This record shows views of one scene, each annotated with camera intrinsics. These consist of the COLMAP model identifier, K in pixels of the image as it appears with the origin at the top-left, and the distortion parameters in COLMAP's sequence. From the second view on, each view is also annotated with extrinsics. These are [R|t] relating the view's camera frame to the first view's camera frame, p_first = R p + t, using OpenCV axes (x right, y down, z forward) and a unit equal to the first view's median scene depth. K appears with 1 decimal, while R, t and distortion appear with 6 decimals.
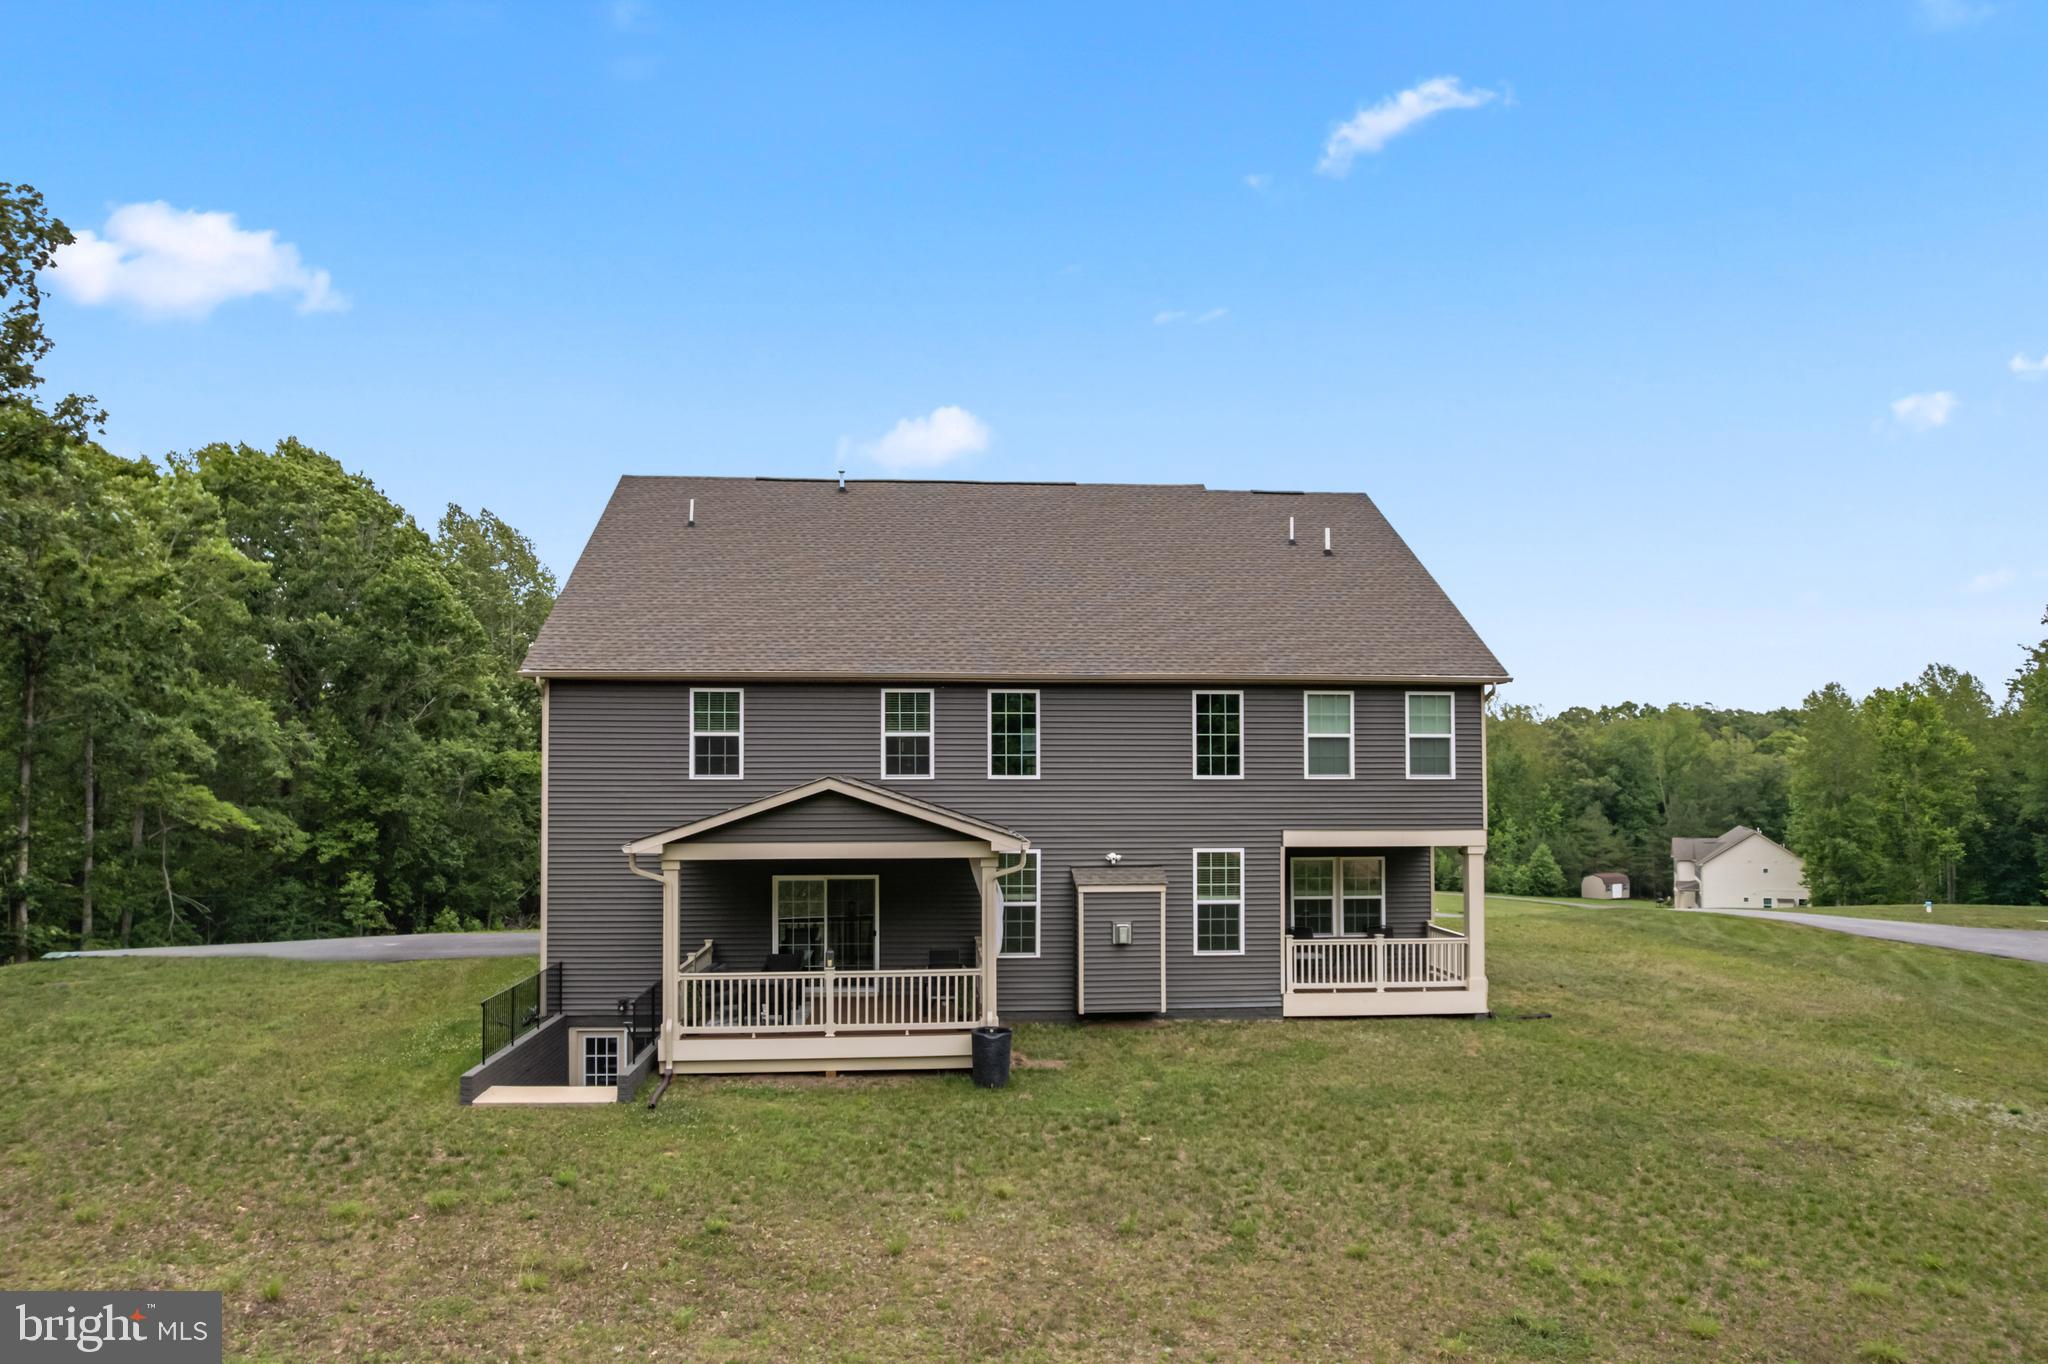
lens RADIAL K [[1339.9, 0, 1013.1], [0, 1339.9, 734.5], [0, 0, 1]] dist [-0.074370, -0.005523]
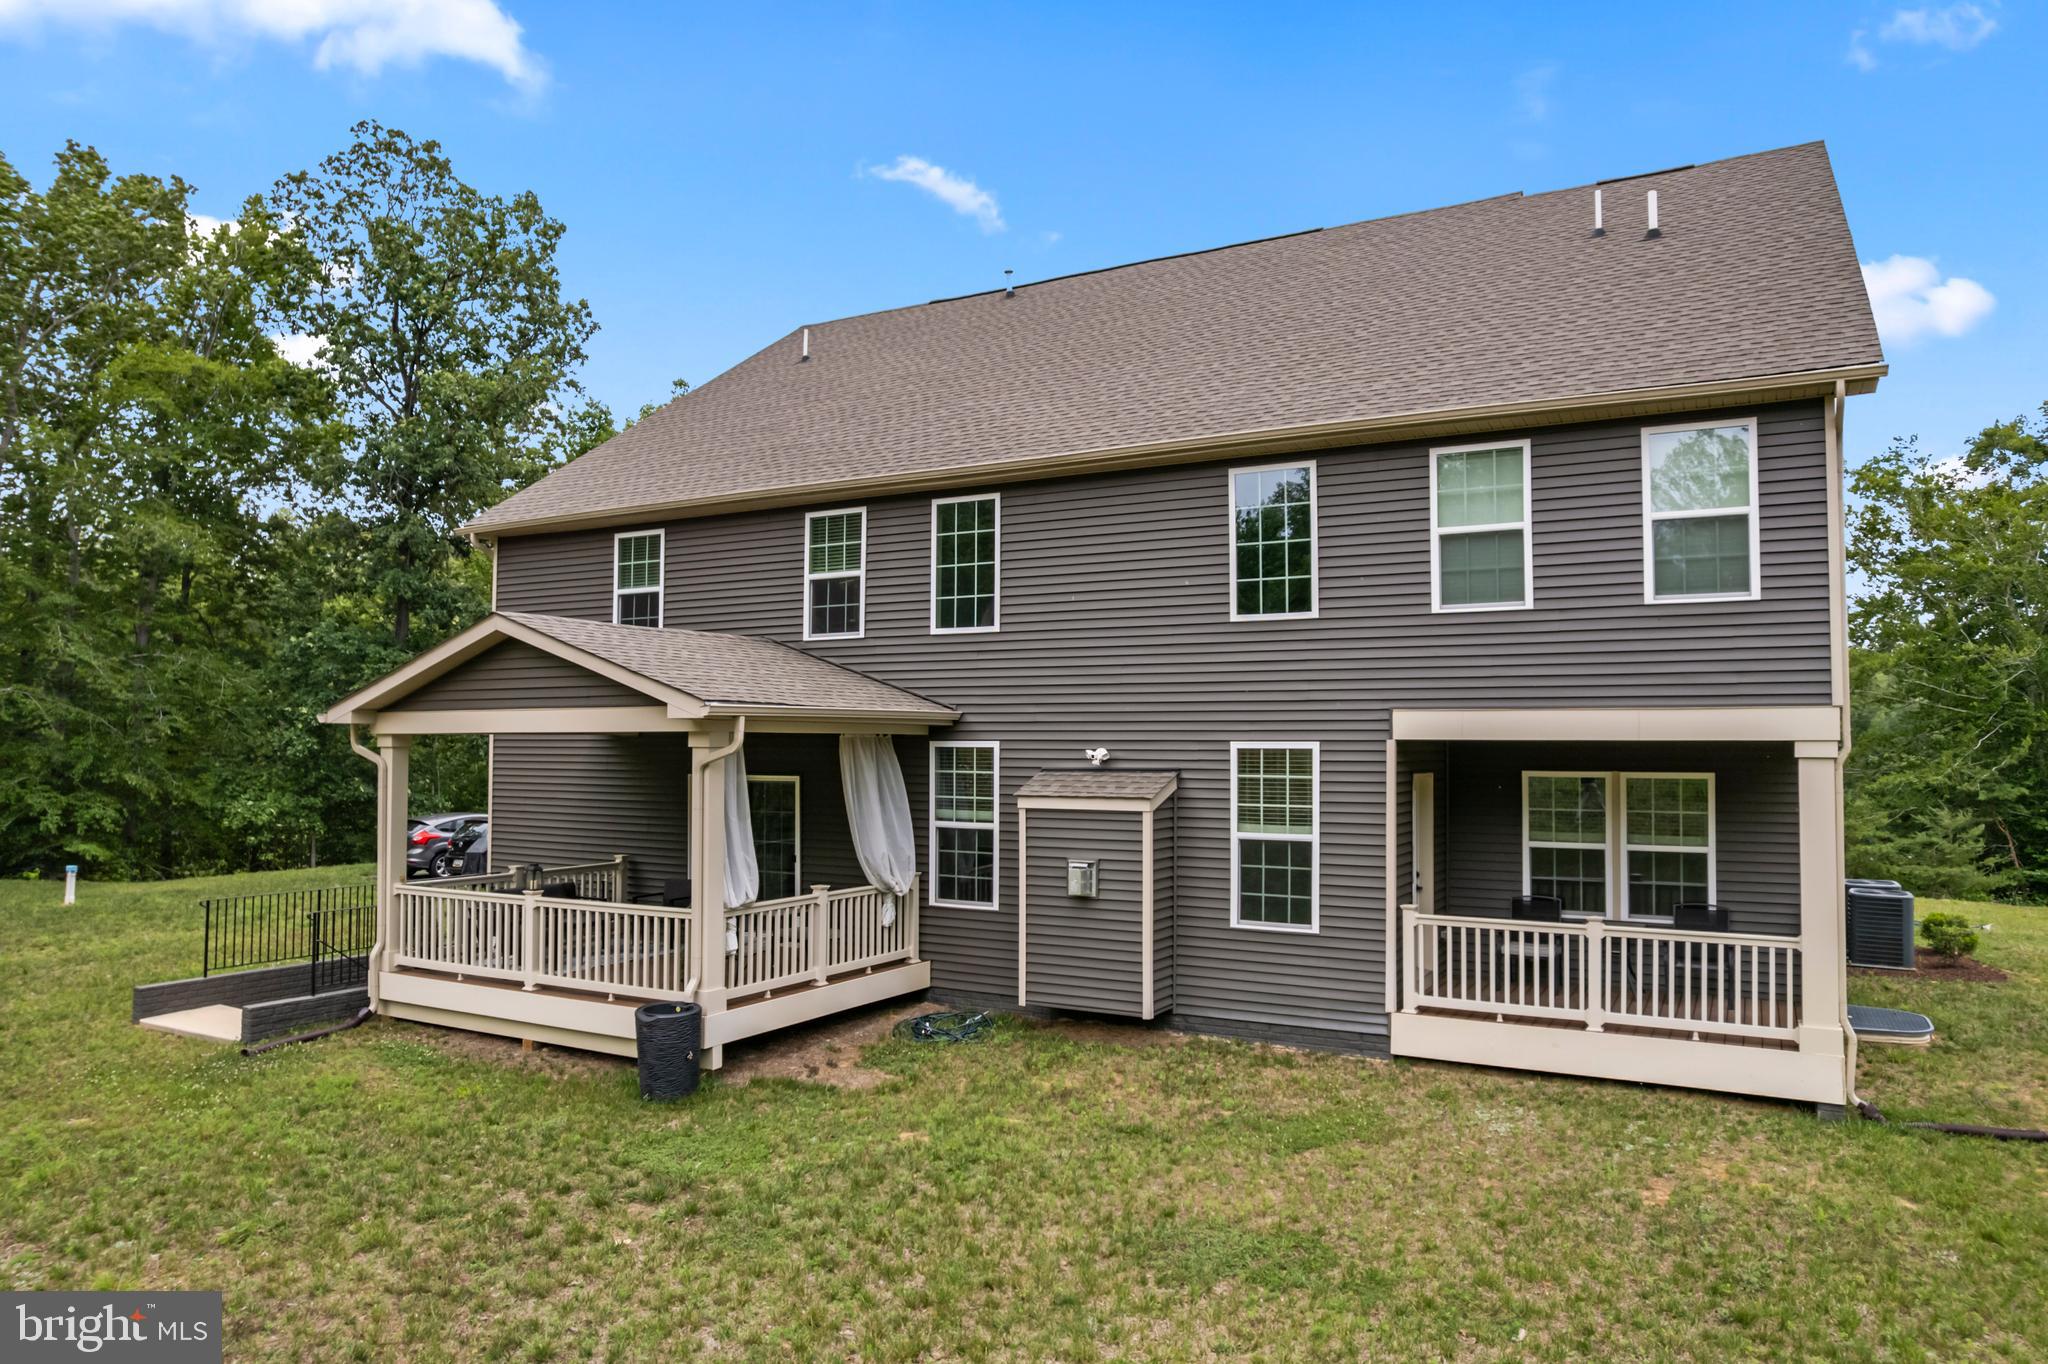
lens RADIAL K [[1325.7, 0, 1027.0], [0, 1325.7, 697.1], [0, 0, 1]] dist [-0.079207, 0.074239]
pose [[0.832169, -0.017363, -0.554250, 0.377685], [0.015133, 0.999848, -0.008600, 0.069583], [0.554315, -0.001230, 0.832306, 0.476444]]
